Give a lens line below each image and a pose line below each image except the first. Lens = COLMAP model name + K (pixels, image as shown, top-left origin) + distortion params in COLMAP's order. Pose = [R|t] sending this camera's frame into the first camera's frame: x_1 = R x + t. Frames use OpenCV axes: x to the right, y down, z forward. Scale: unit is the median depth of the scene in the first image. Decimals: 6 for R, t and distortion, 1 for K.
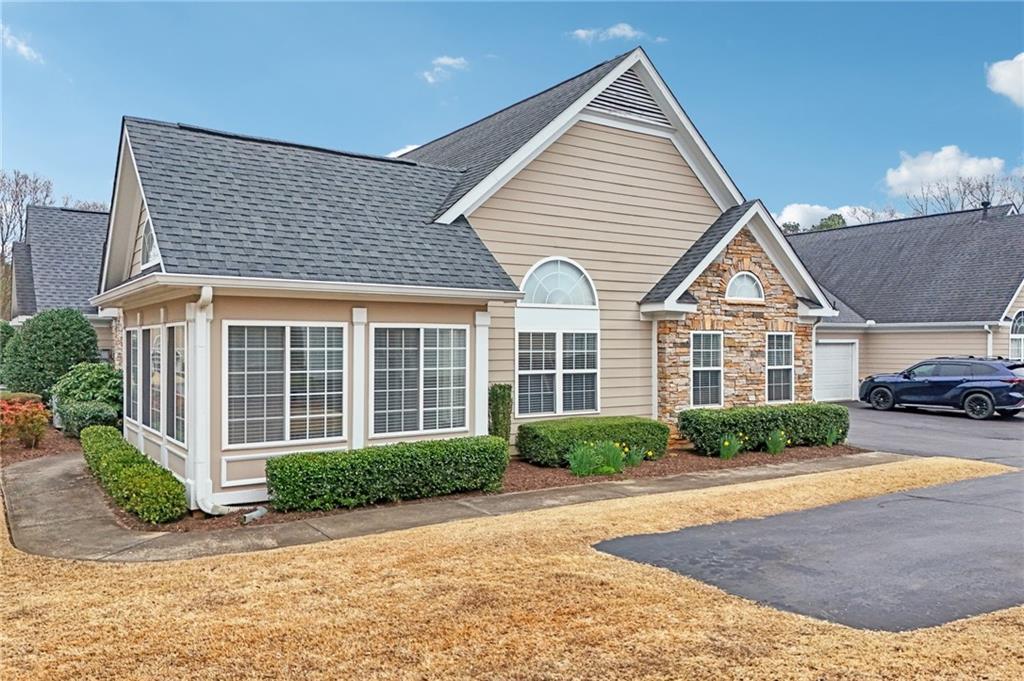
lens RADIAL K [[777.6, 0, 513.1], [0, 777.6, 348.6], [0, 0, 1]] dist [0.071689, -0.052232]
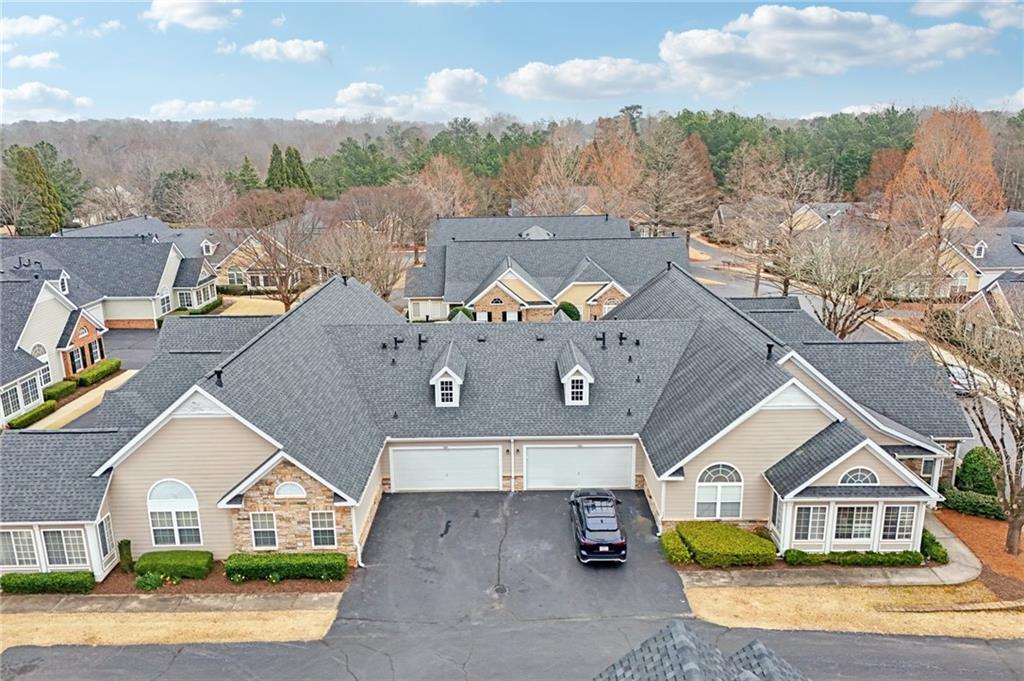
lens RADIAL K [[751.5, 0, 513.8], [0, 751.5, 344.8], [0, 0, 1]] dist [0.106085, -0.120366]
pose [[0.825716, 0.138655, -0.546779, 1.792456], [0.008105, 0.966303, 0.257279, -0.930949], [0.564027, -0.216871, 0.796769, -0.057533]]
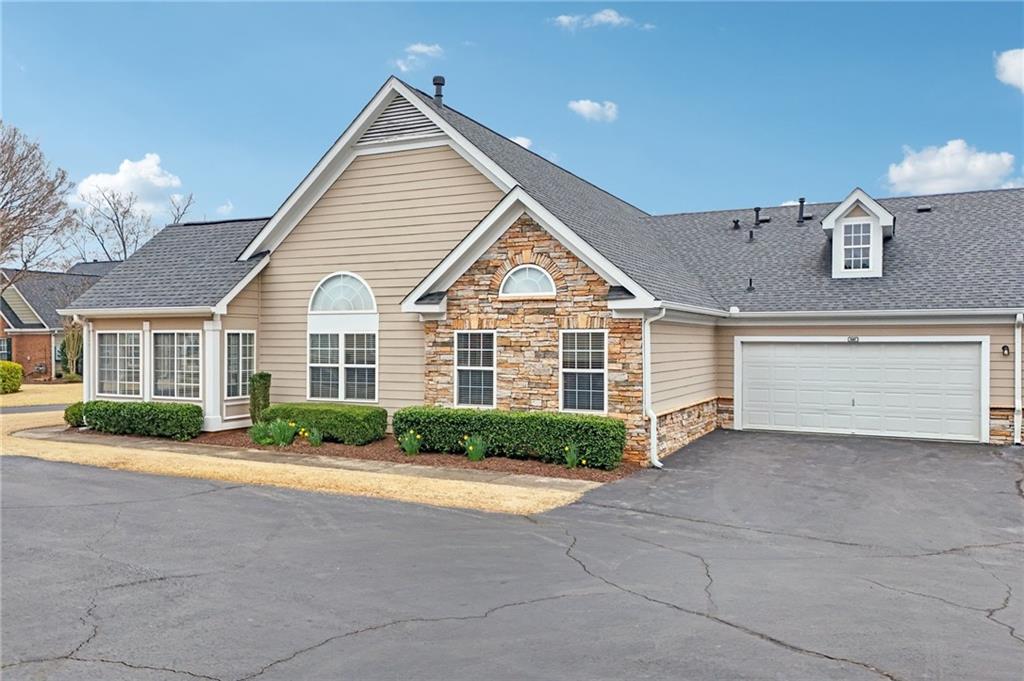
lens RADIAL K [[777.6, 0, 513.1], [0, 777.6, 348.6], [0, 0, 1]] dist [0.071689, -0.052232]
pose [[0.493420, 0.006272, -0.869768, 1.166724], [-0.006992, 0.999970, 0.003245, -0.002840], [0.869763, 0.004481, 0.493450, 0.578884]]
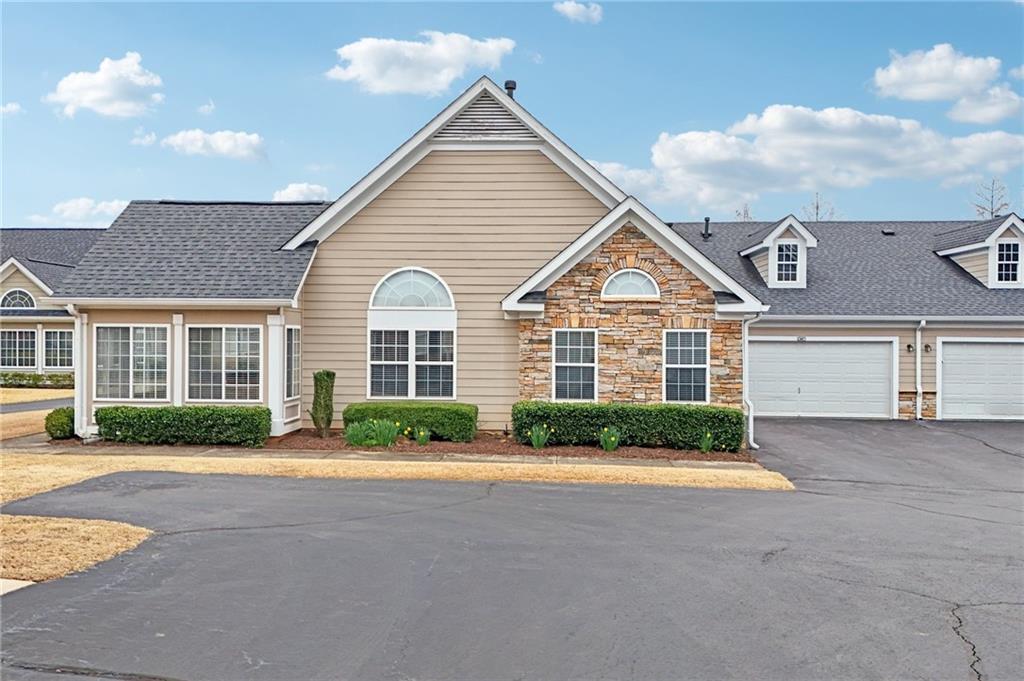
lens RADIAL K [[751.5, 0, 513.8], [0, 751.5, 344.8], [0, 0, 1]] dist [0.106085, -0.120366]
pose [[0.787048, 0.008187, -0.616838, 0.833085], [-0.010045, 0.999949, 0.000455, -0.000478], [0.616811, 0.005838, 0.787090, 0.166002]]
